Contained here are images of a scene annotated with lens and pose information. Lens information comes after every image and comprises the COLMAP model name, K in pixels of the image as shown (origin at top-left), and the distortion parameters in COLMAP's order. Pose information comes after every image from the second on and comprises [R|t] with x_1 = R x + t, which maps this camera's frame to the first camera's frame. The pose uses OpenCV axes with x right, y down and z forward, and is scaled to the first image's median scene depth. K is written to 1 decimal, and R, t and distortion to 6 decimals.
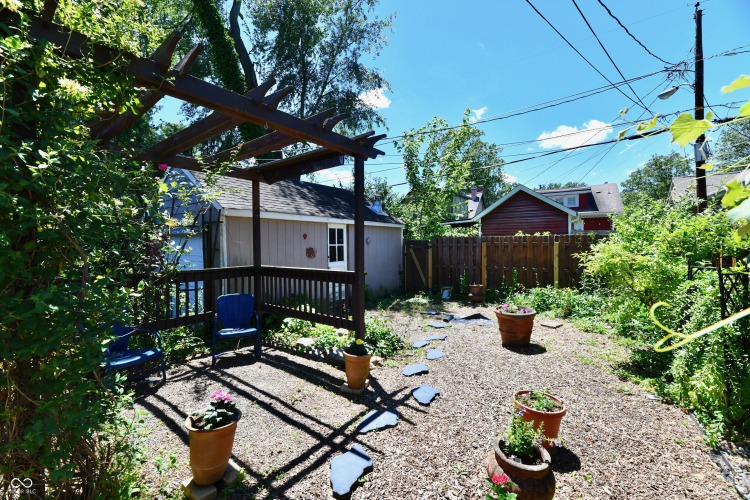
lens RADIAL K [[307.2, 0, 374.3], [0, 307.2, 247.6], [0, 0, 1]] dist [-0.002229, -0.002233]
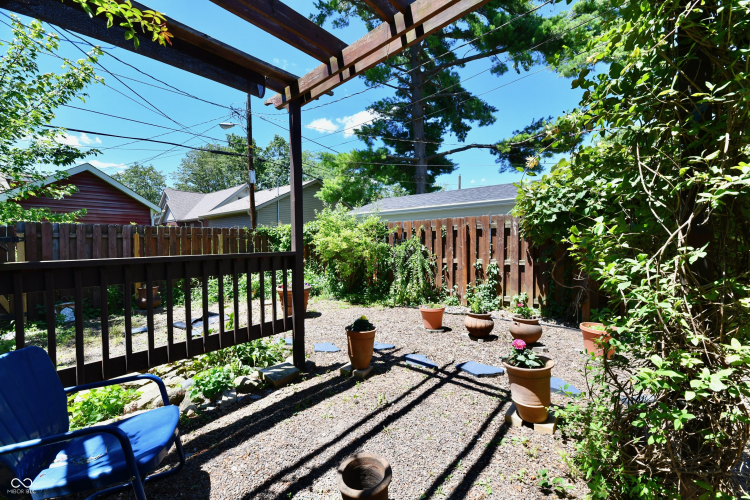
lens RADIAL K [[307.2, 0, 377.2], [0, 307.2, 247.2], [0, 0, 1]] dist [-0.002229, -0.002233]
pose [[0.045981, -0.012634, 0.998862, -0.993757], [0.029948, 0.999488, 0.011263, 0.071091], [-0.998493, 0.029396, 0.046336, 0.882989]]
